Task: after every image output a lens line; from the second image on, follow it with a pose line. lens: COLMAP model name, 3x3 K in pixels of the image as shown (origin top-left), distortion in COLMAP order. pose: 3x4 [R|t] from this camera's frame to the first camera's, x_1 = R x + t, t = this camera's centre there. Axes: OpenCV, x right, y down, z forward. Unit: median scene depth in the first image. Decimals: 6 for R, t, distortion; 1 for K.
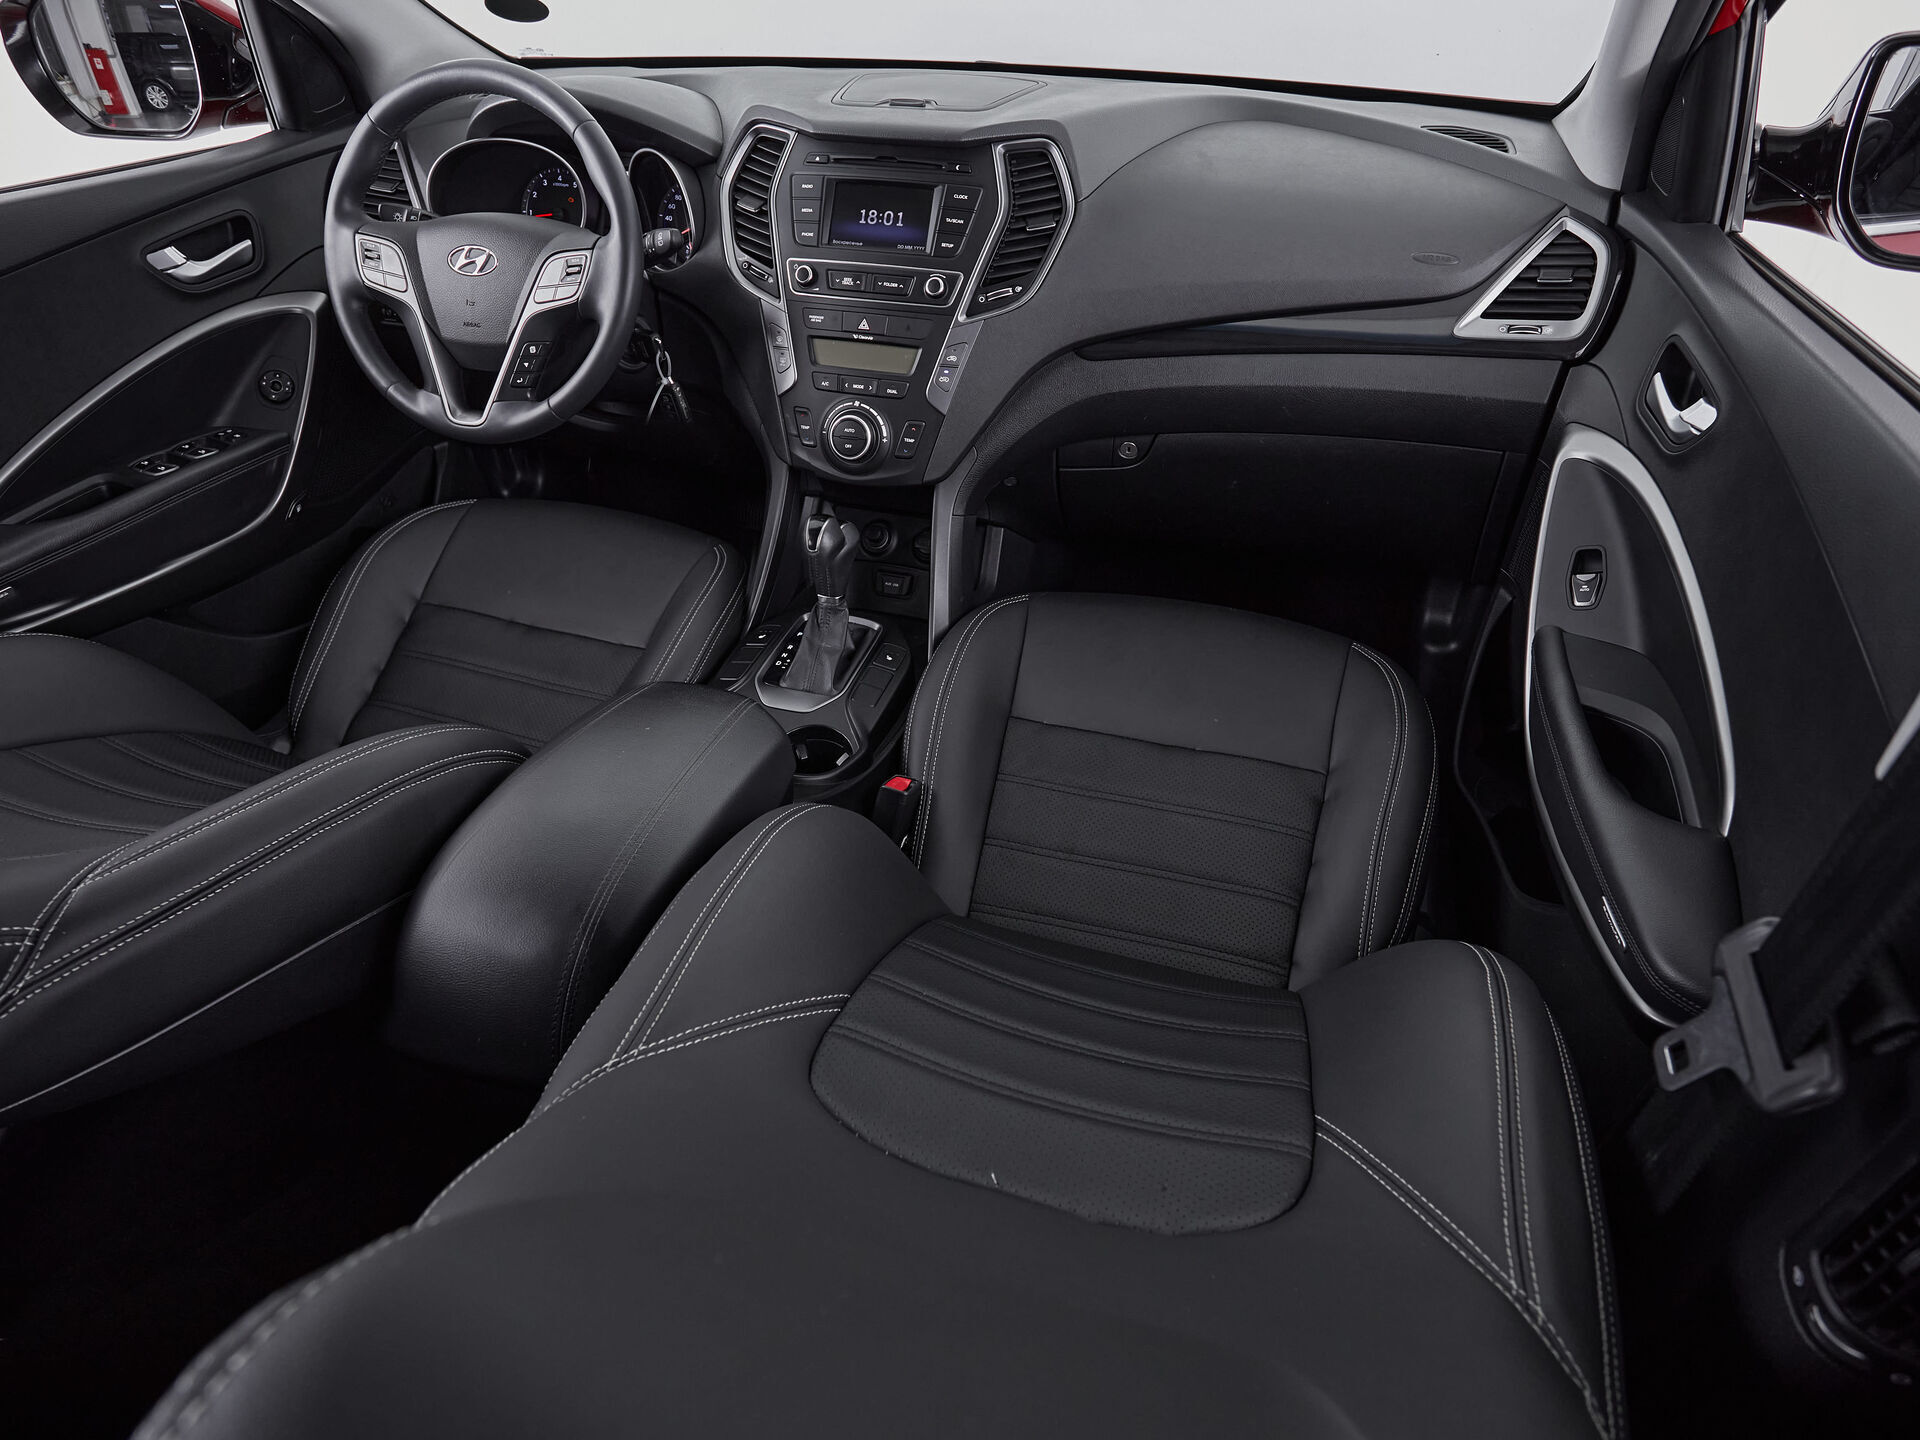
lens RADIAL K [[1099.3, 0, 960.0], [0, 1099.3, 720.0], [0, 0, 1]] dist [-0.000243, 0.001127]
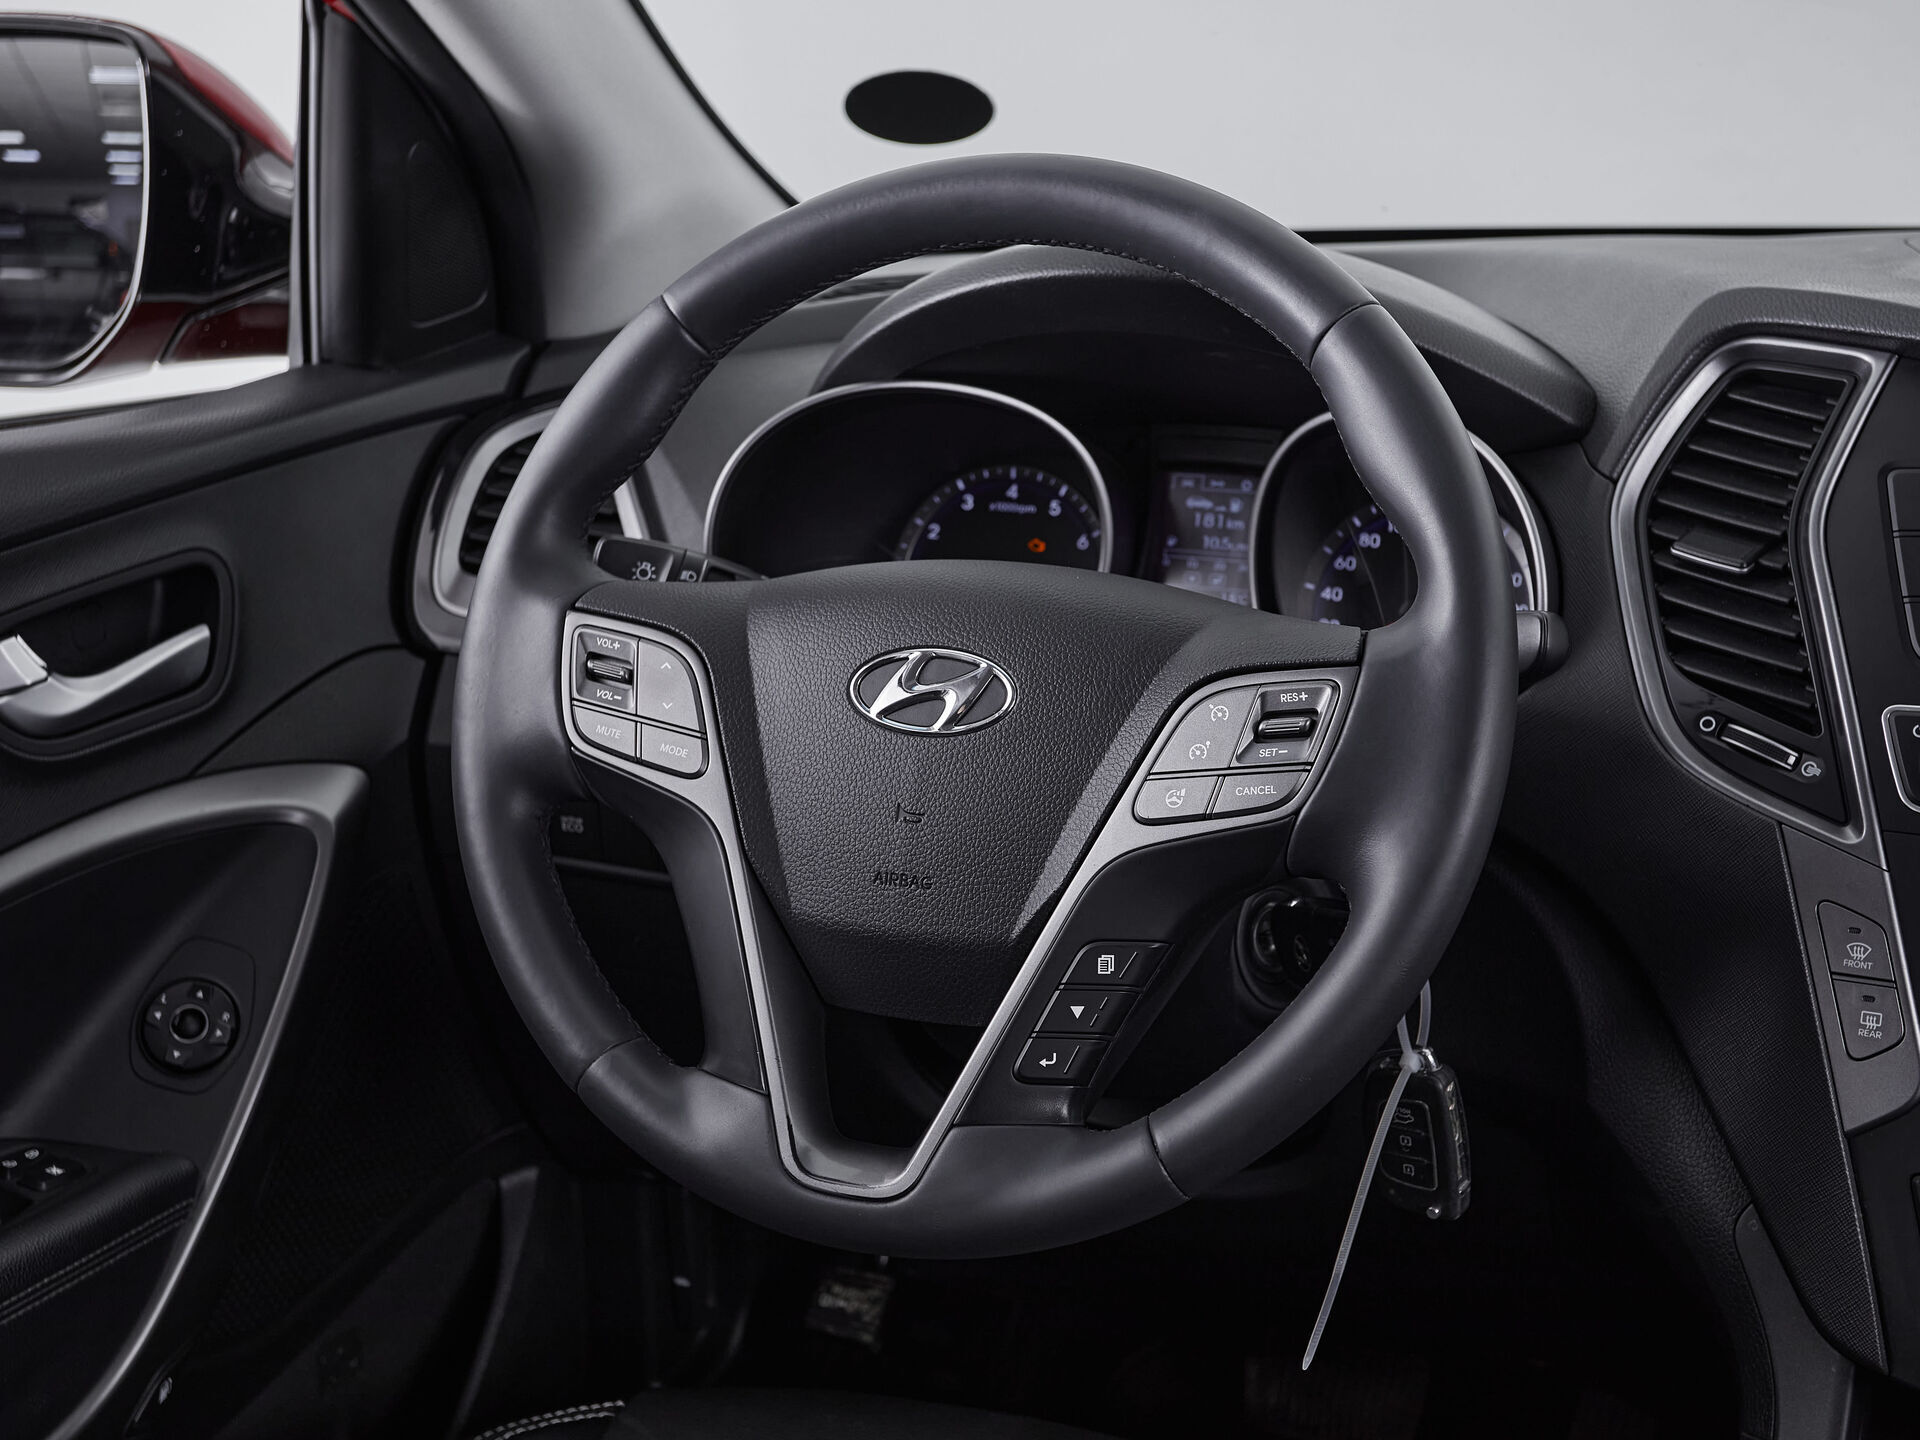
lens RADIAL K [[2393.5, 0, 960.0], [0, 2393.5, 720.0], [0, 0, 1]] dist [0.057105, 0.020271]
pose [[0.993291, 0.021829, -0.113564, -0.343255], [-0.063758, 0.922660, -0.380307, -0.139893], [0.096479, 0.384996, 0.917862, 0.349708]]
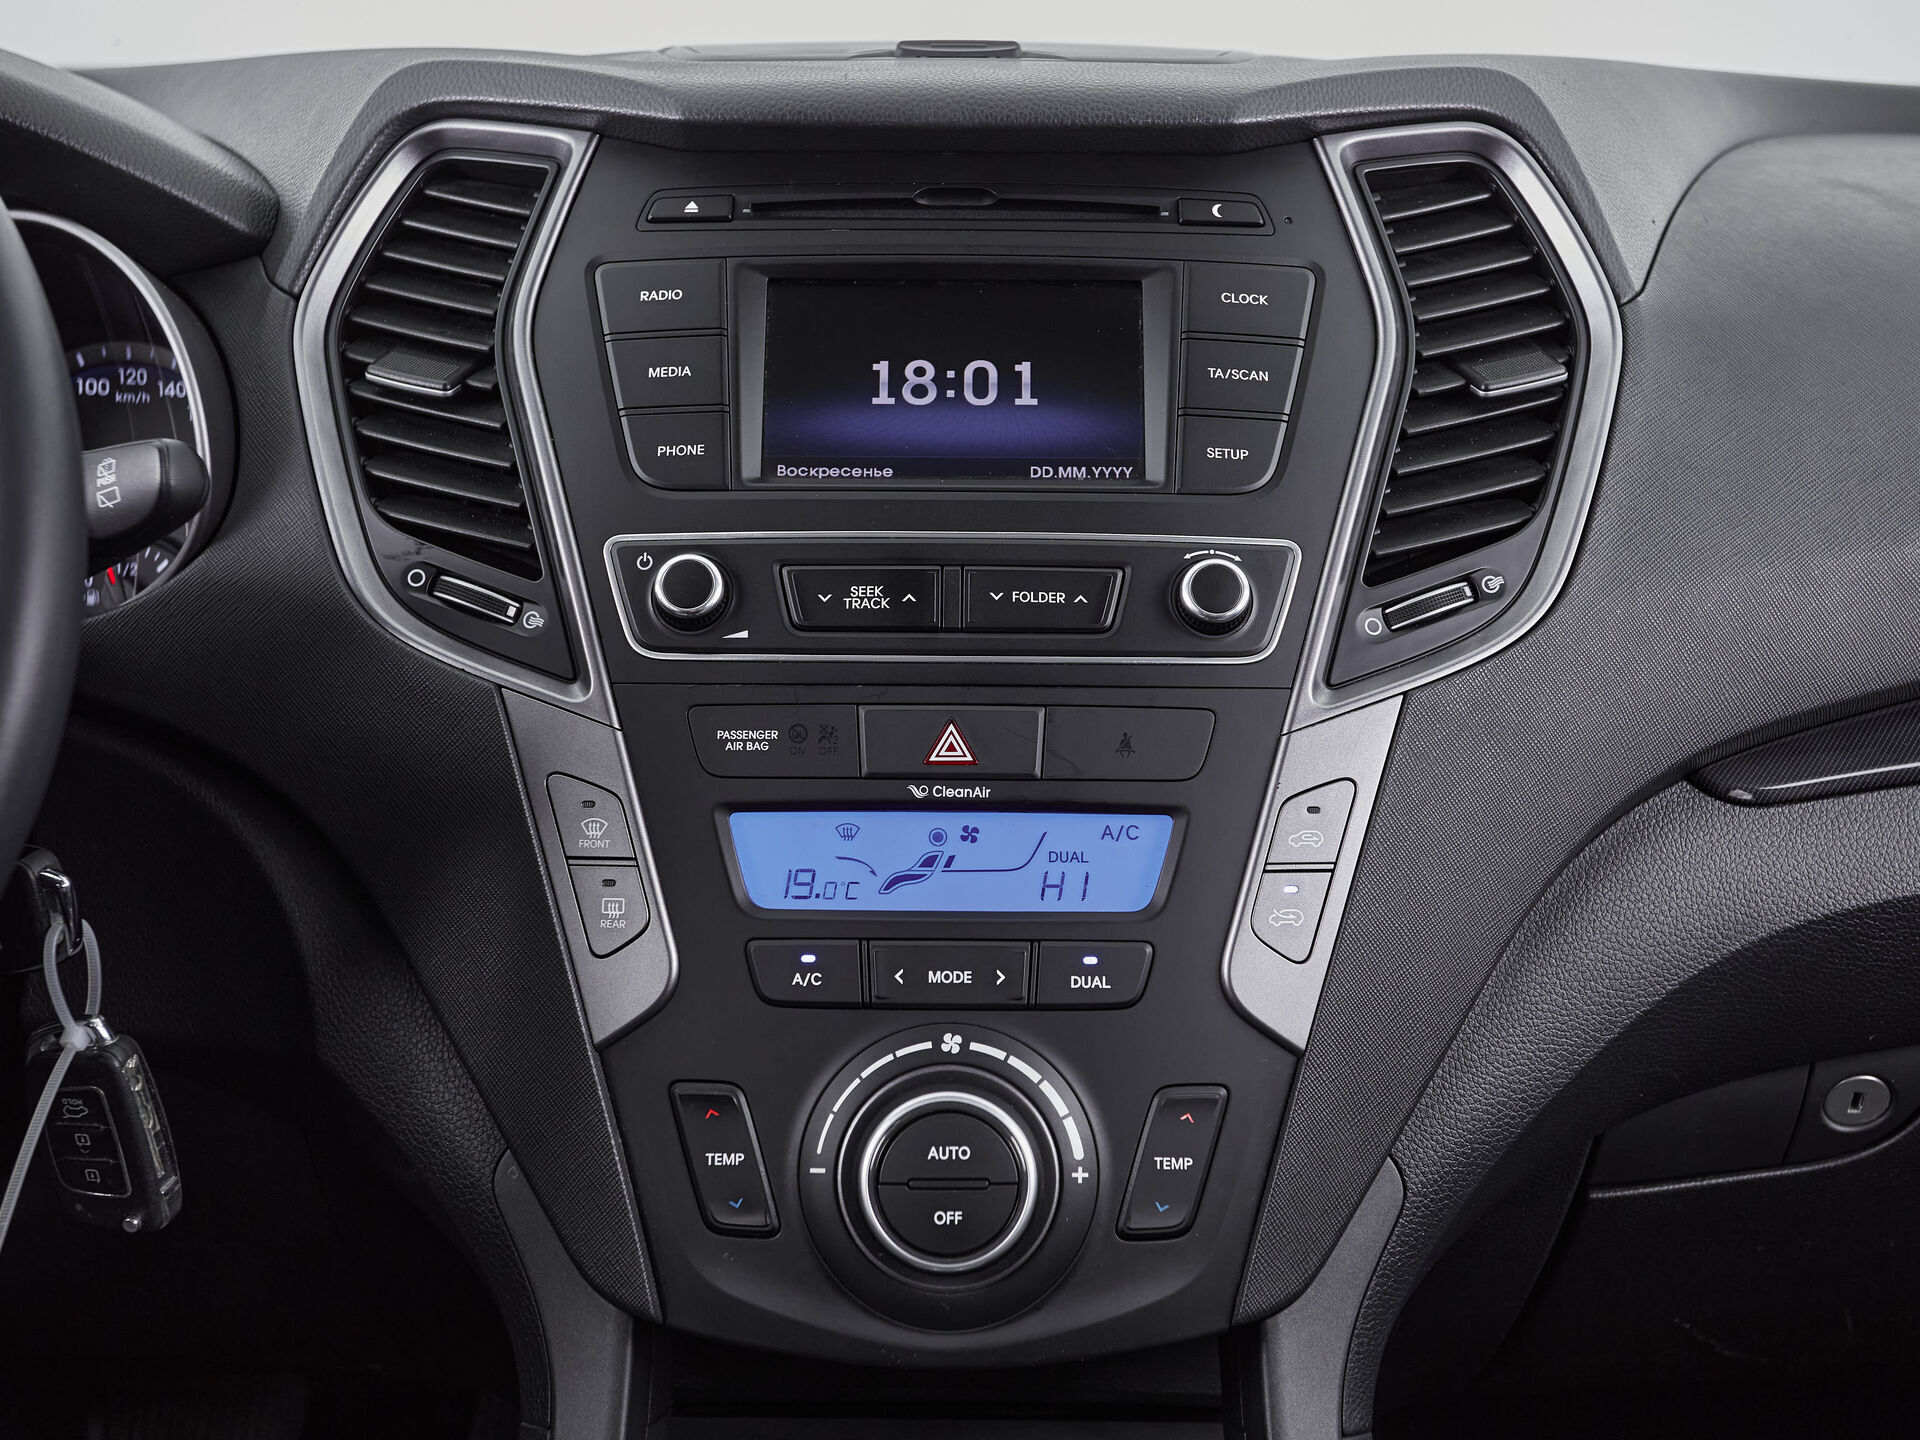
lens RADIAL K [[2334.5, 0, 960.0], [0, 2334.5, 720.0], [0, 0, 1]] dist [0.023325, 0.038677]
pose [[0.959434, -0.067673, 0.273693, -0.234073], [0.166547, 0.919322, -0.356524, -0.167252], [-0.227485, 0.387644, 0.893299, 0.501764]]
